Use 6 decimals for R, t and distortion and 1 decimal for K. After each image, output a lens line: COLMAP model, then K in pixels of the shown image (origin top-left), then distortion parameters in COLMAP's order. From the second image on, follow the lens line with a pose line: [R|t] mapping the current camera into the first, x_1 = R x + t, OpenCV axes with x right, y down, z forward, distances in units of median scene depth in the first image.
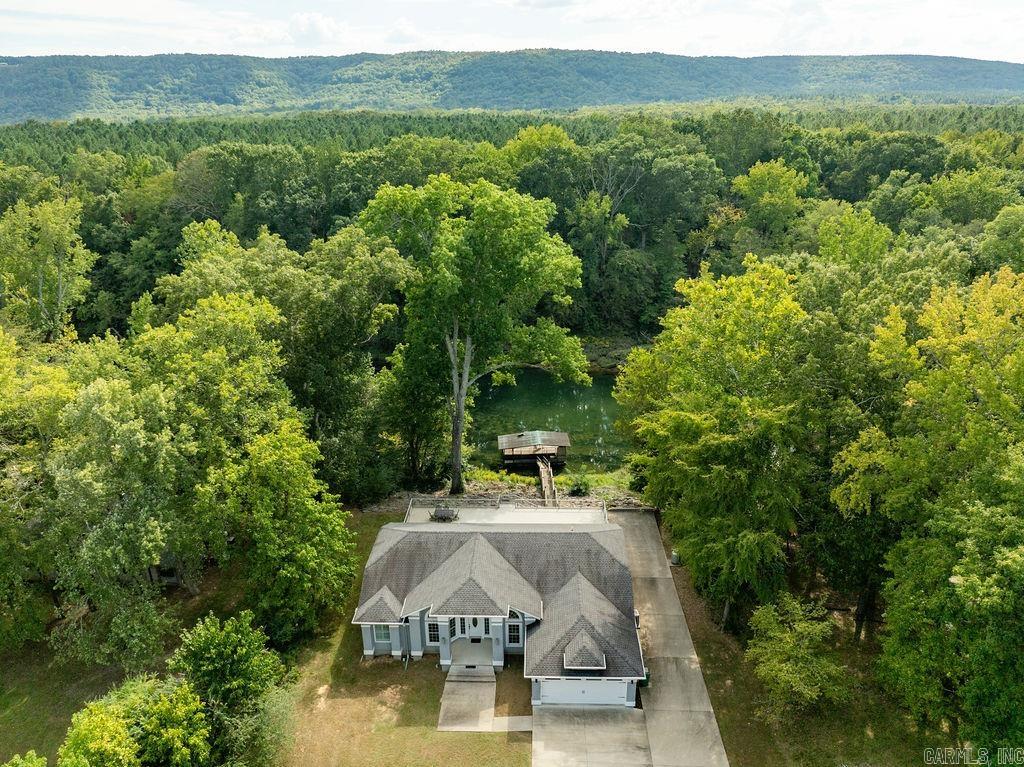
lens RADIAL K [[727.4, 0, 512.0], [0, 727.4, 383.5], [0, 0, 1]] dist [-0.040903, 0.006379]
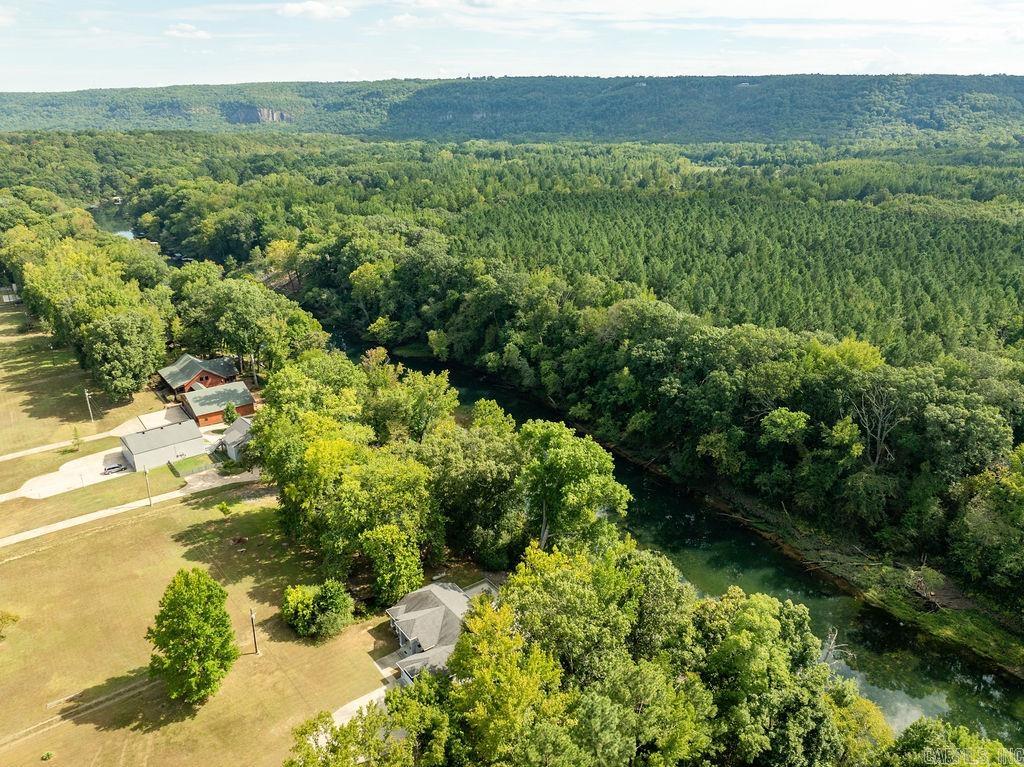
lens RADIAL K [[721.4, 0, 512.0], [0, 721.4, 383.5], [0, 0, 1]] dist [-0.034011, 0.003998]
pose [[0.609810, 0.294352, -0.735859, 1.488163], [-0.283363, 0.948077, 0.144416, -0.811331], [0.740160, 0.120449, 0.661555, -0.367235]]
